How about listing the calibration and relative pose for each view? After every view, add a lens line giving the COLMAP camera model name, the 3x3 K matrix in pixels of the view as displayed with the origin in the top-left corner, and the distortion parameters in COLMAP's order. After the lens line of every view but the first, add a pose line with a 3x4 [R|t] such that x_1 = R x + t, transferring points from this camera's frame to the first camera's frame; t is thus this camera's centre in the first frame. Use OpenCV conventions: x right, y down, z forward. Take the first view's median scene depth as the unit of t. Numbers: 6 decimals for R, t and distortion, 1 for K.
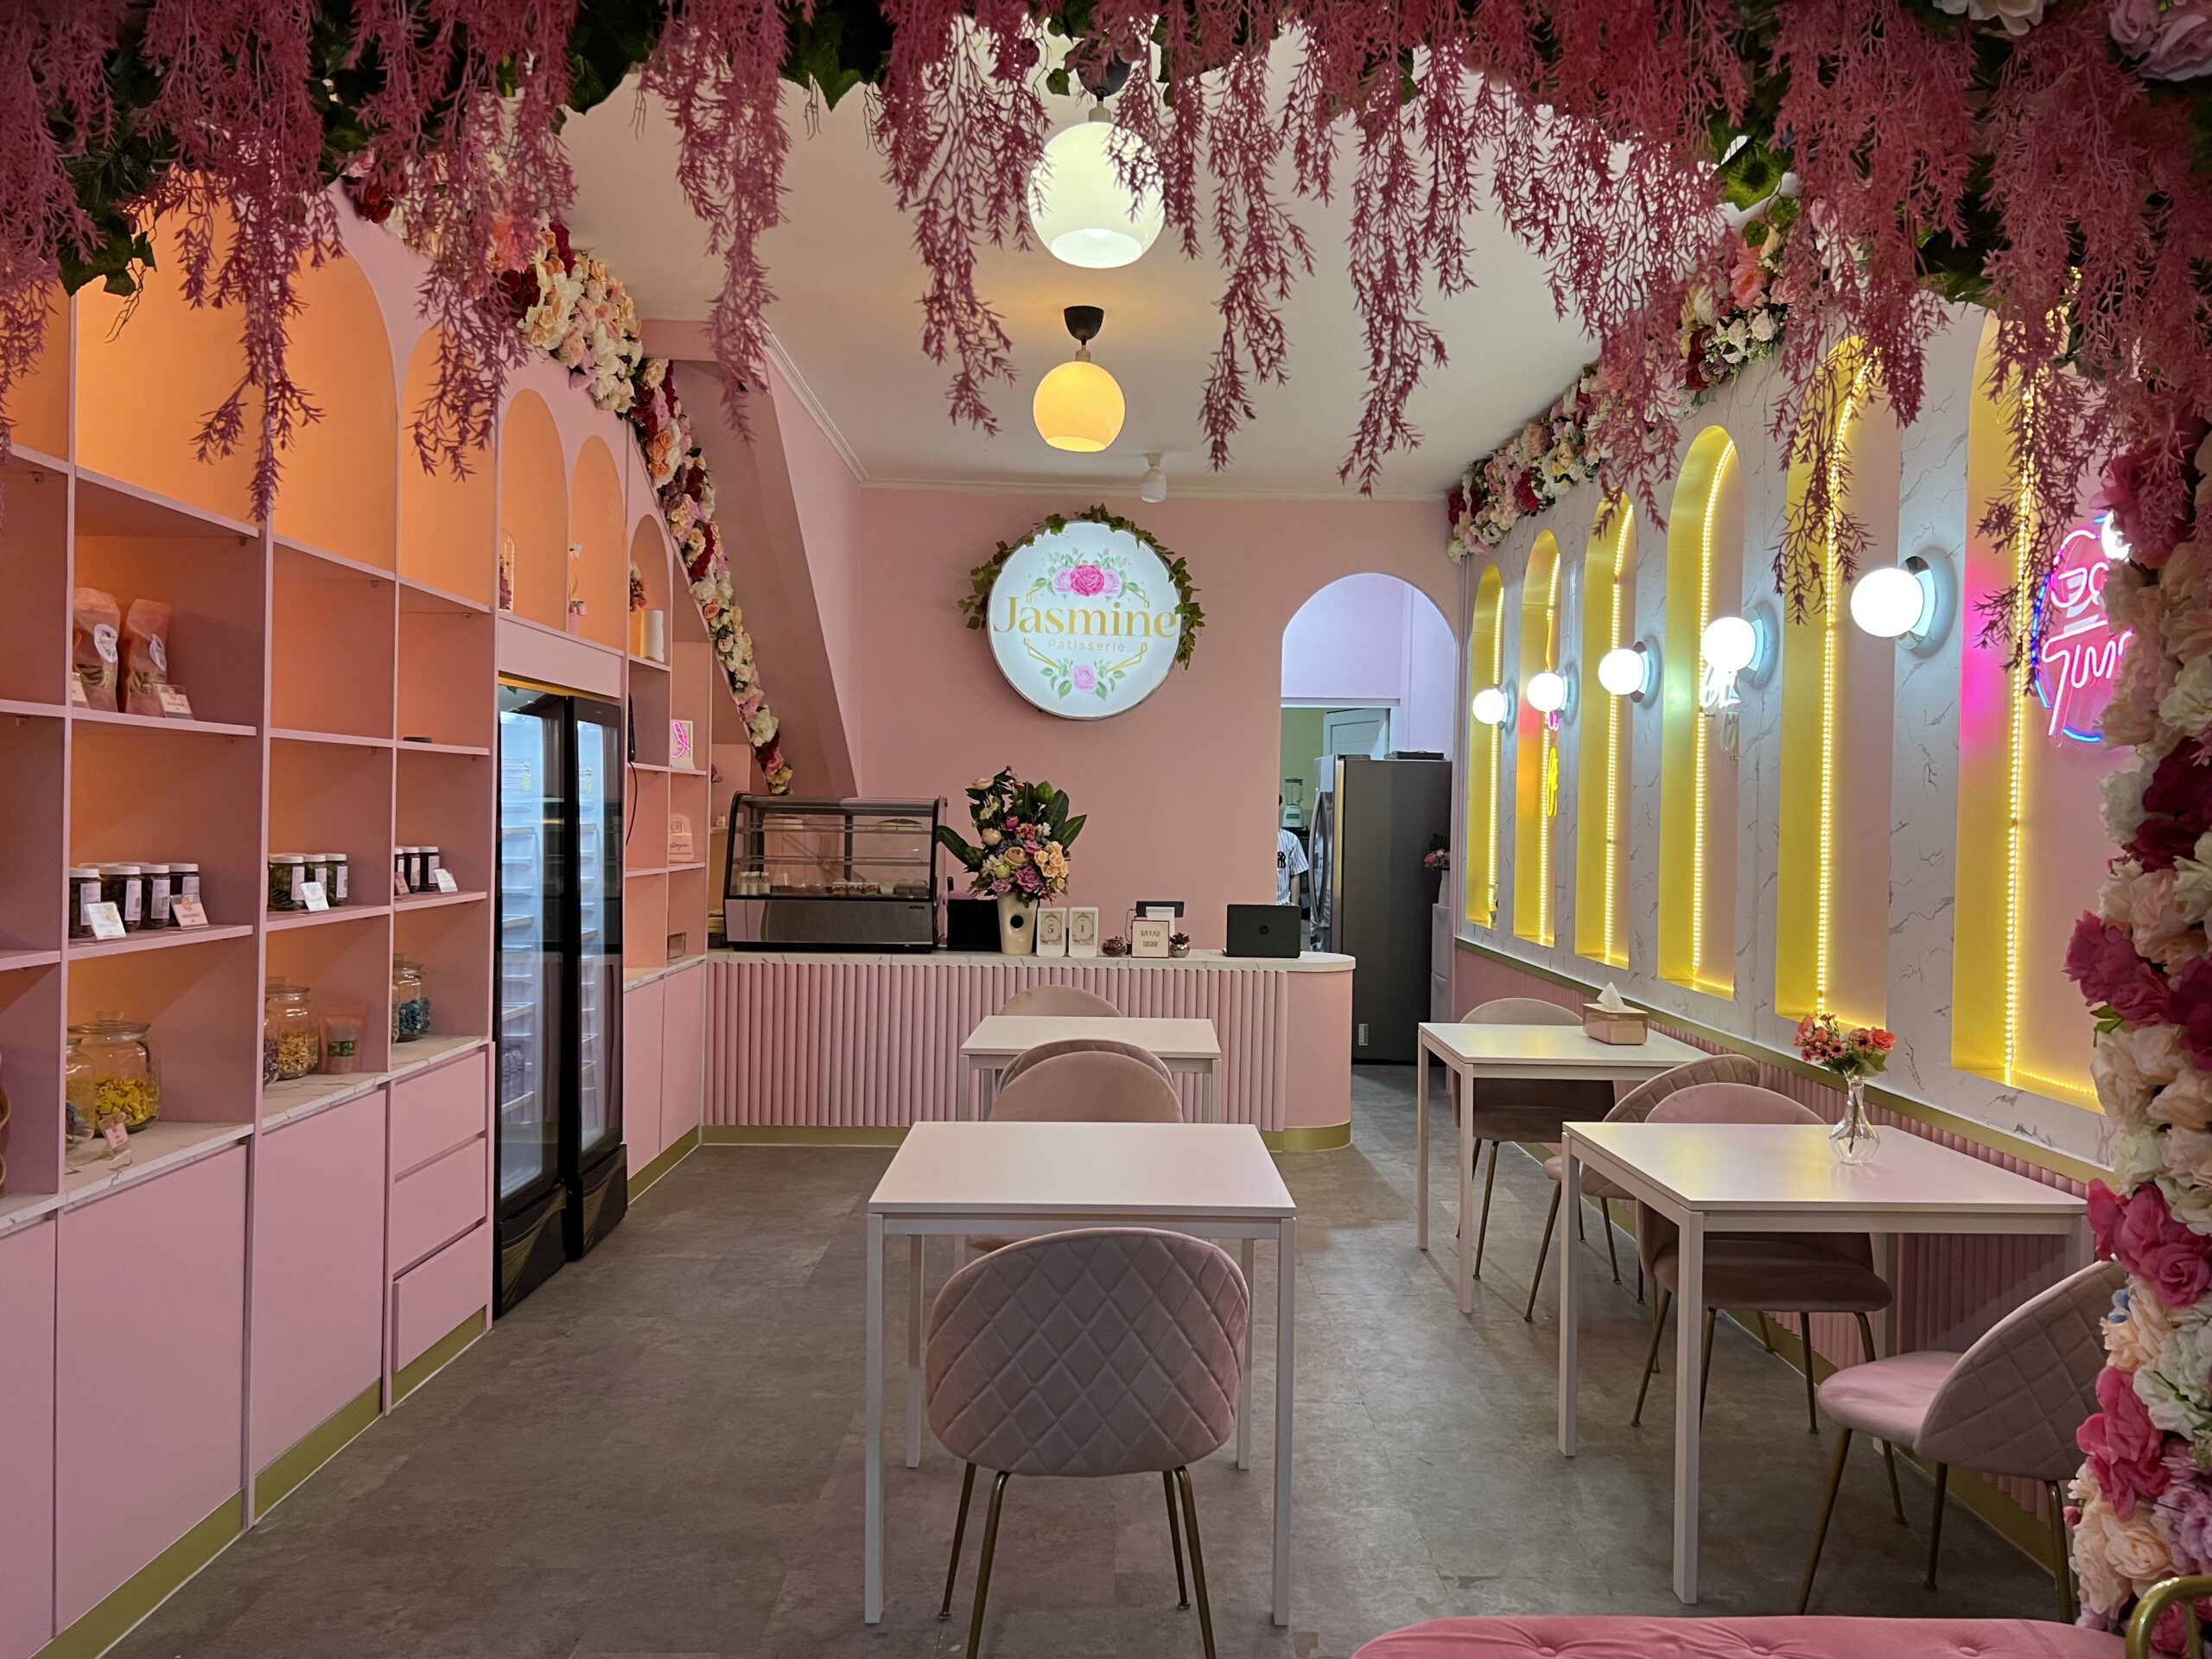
lens RADIAL K [[1661.0, 0, 1124.0], [0, 1661.0, 842.4], [0, 0, 1]] dist [0.053515, -0.064741]
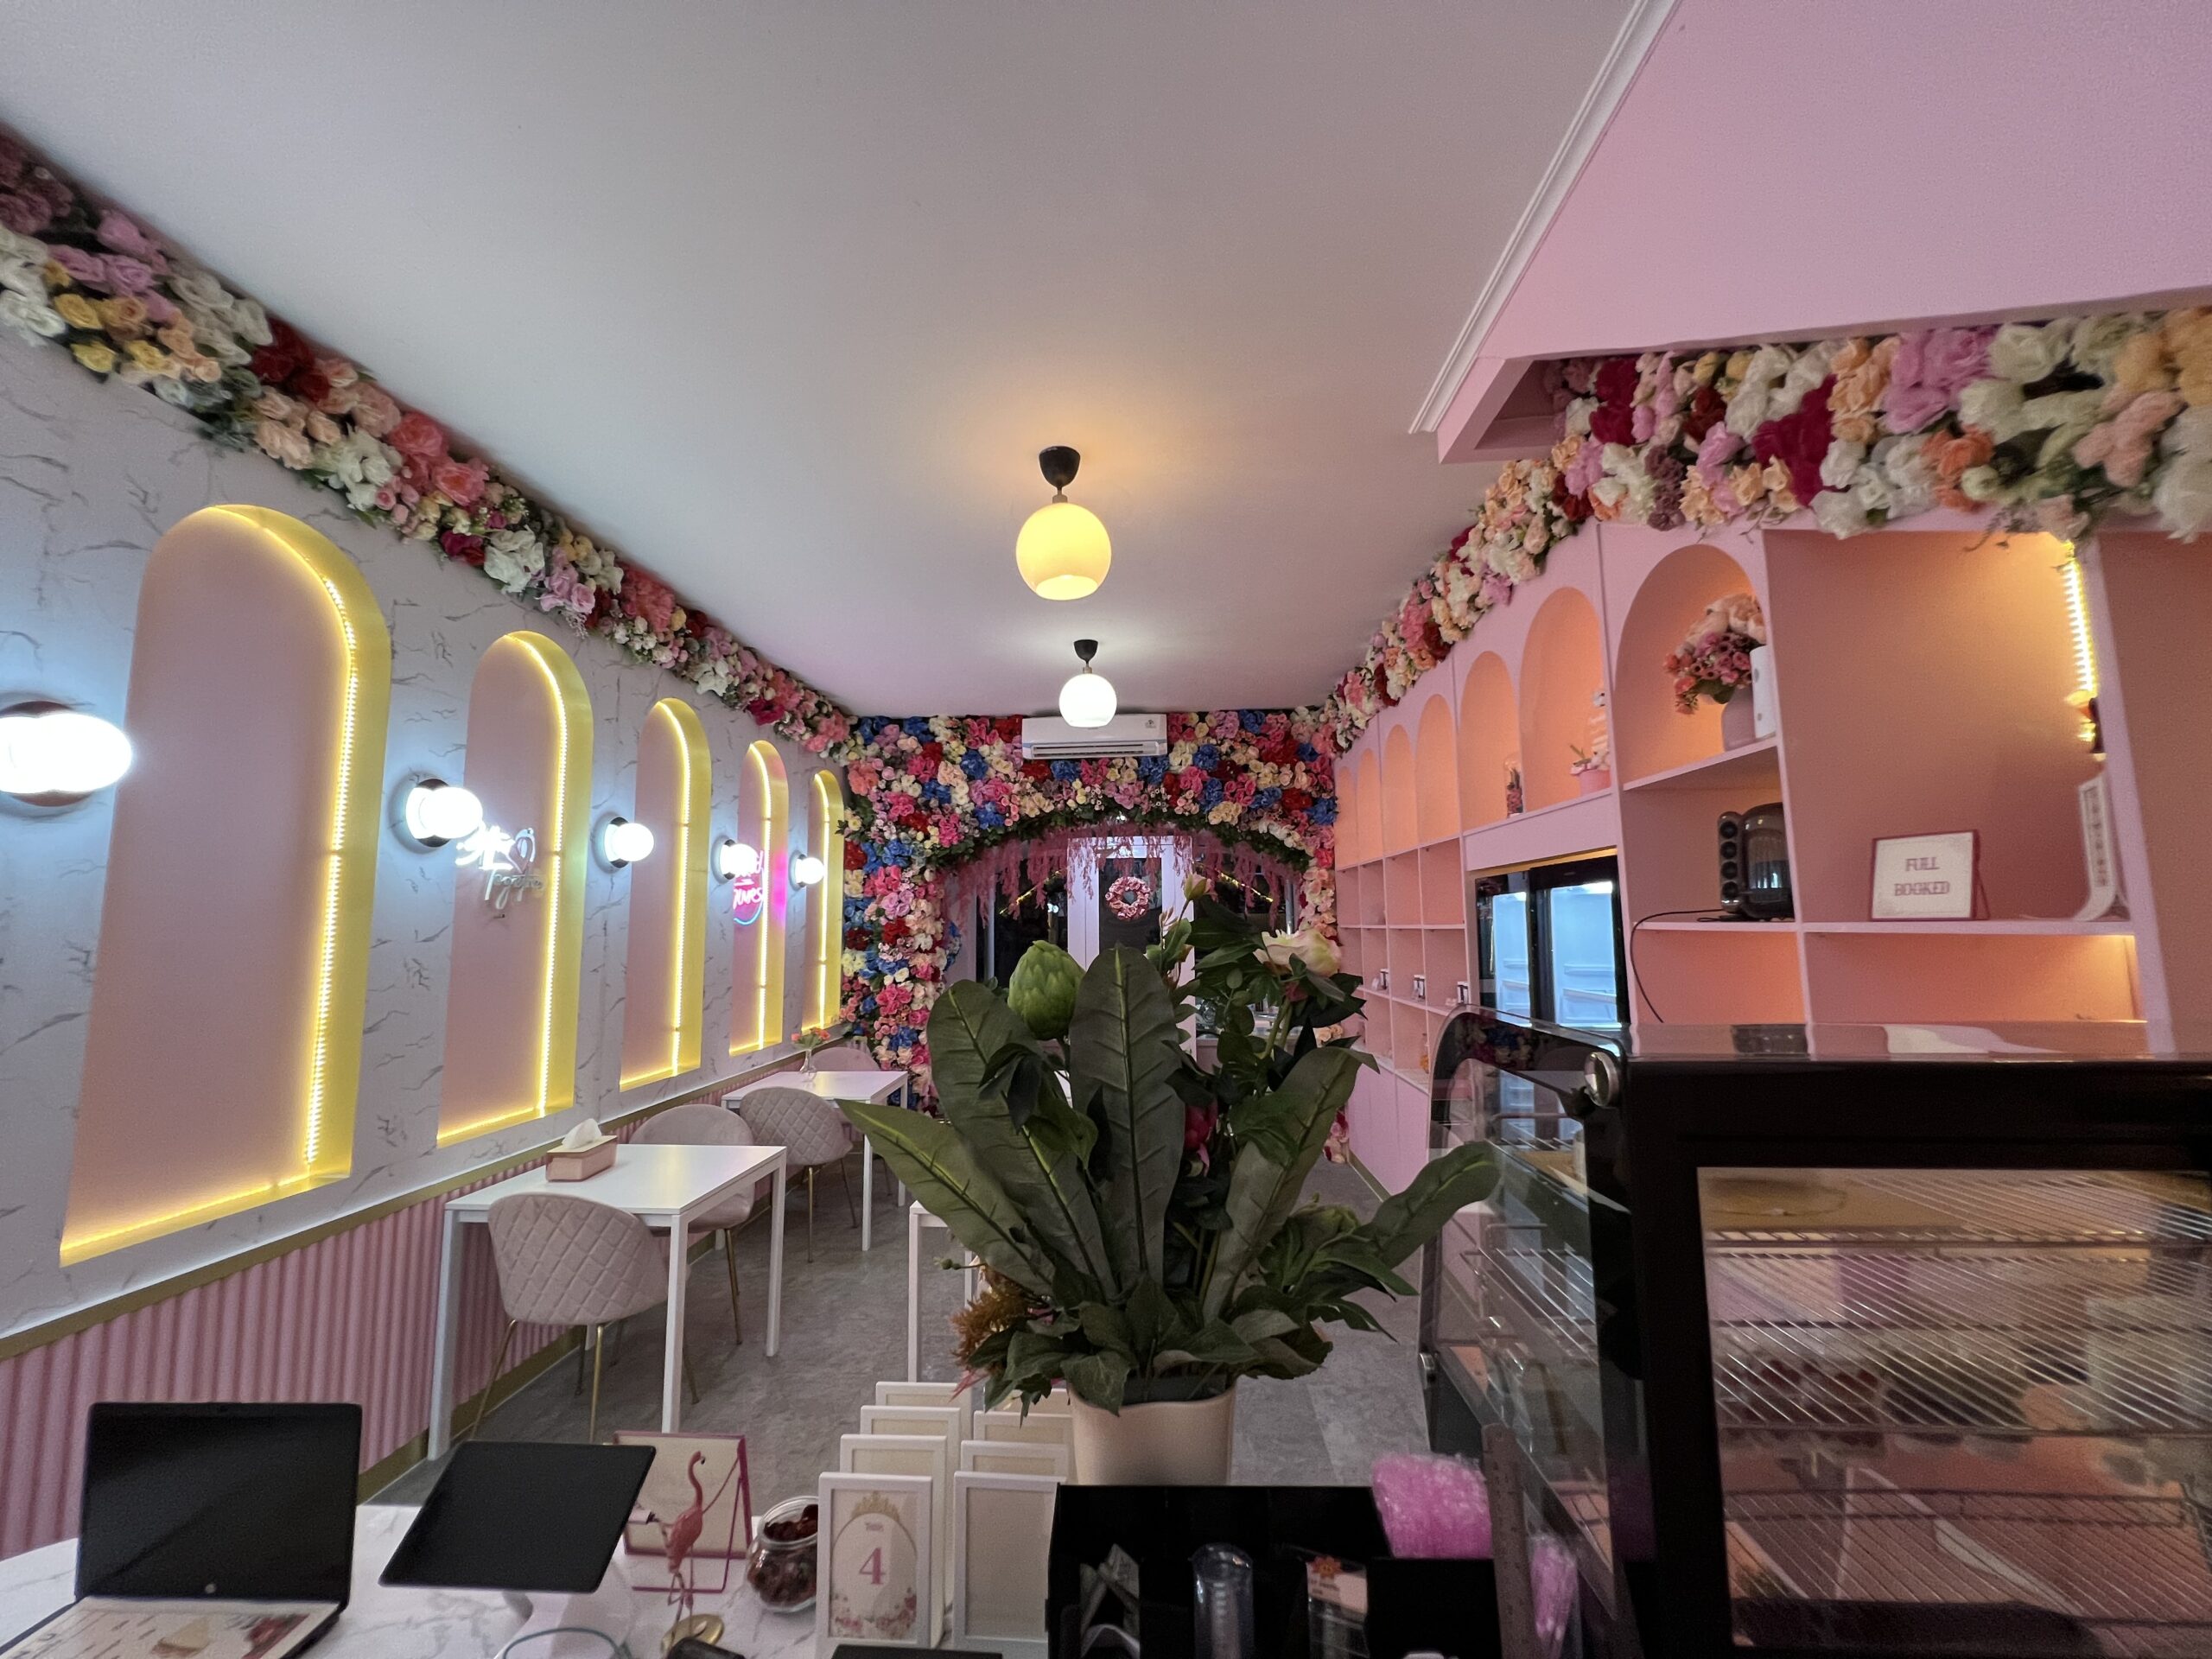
lens RADIAL K [[885.8, 0, 1102.2], [0, 885.8, 830.4], [0, 0, 1]] dist [-0.002591, 0.000492]
pose [[-0.997335, 0.000085, 0.072958, -0.089452], [-0.006311, 0.996150, -0.087434, -0.056964], [-0.072685, -0.087662, -0.993495, 1.531816]]
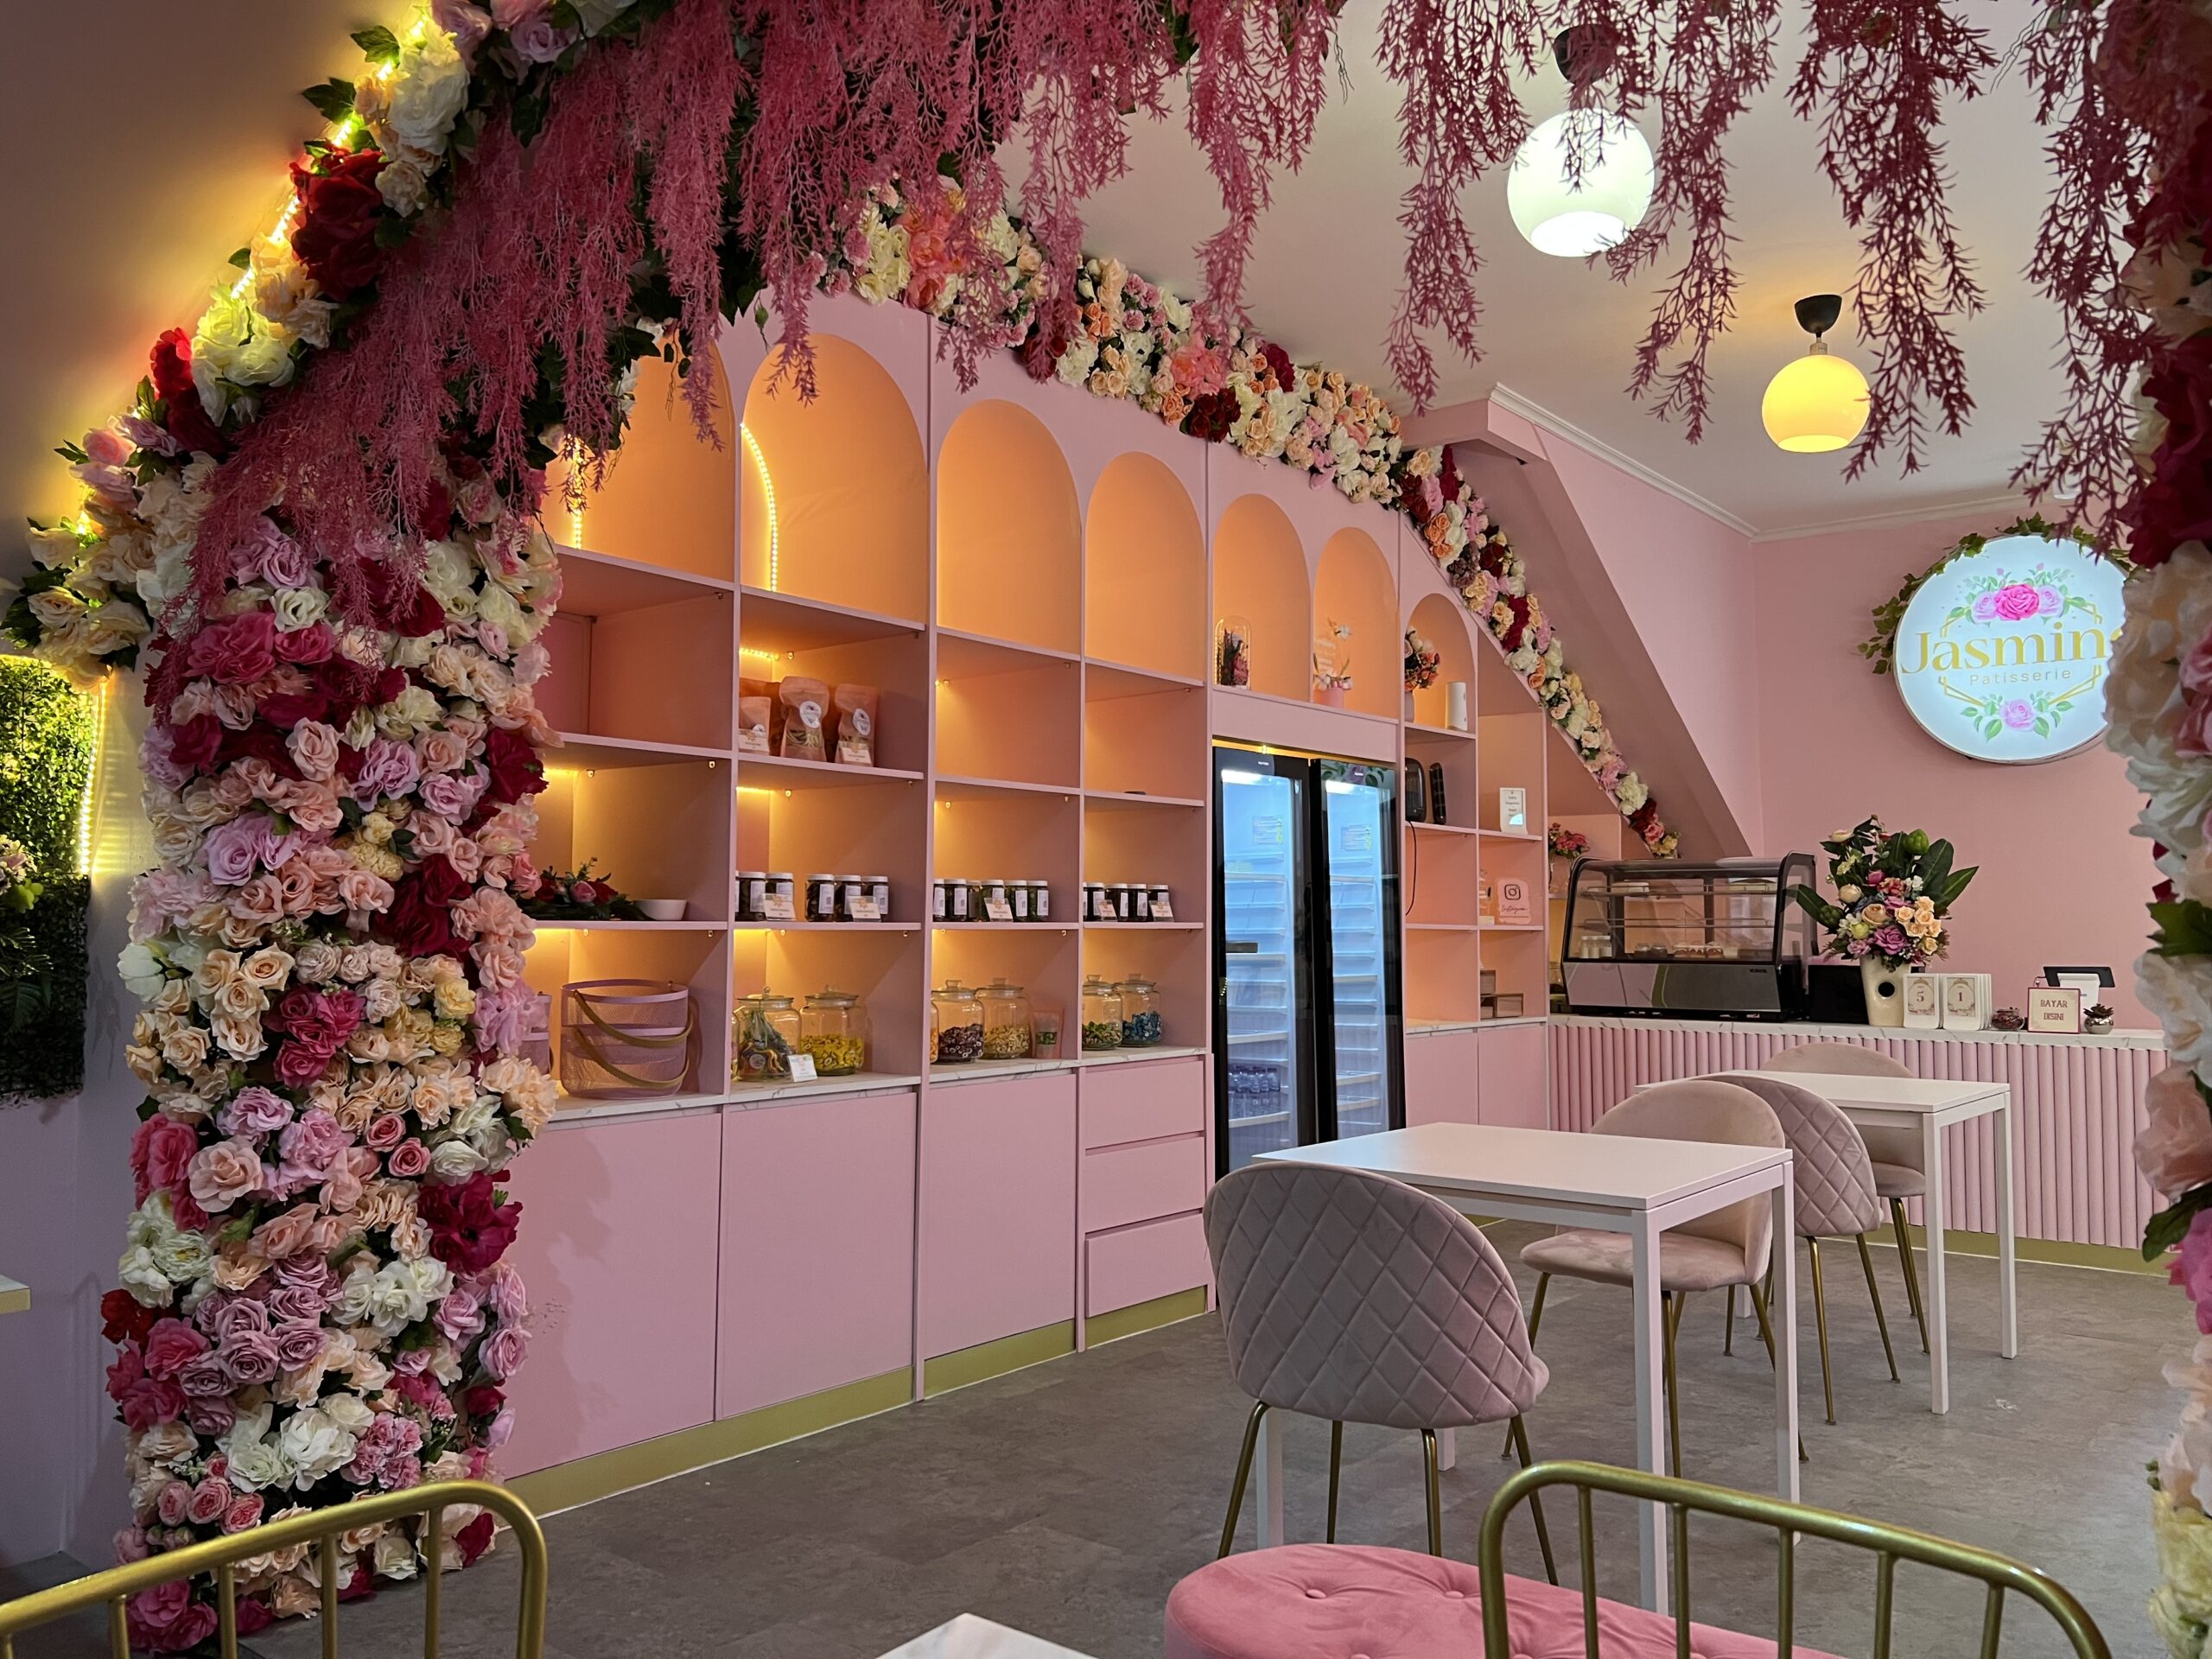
lens RADIAL K [[1661.0, 0, 1105.8], [0, 1661.0, 837.8], [0, 0, 1]] dist [0.053515, -0.064741]
pose [[0.767163, -0.052255, -0.639320, 0.256109], [0.000034, 0.996680, -0.081424, 0.053478], [0.641452, 0.062444, 0.764617, 0.059986]]
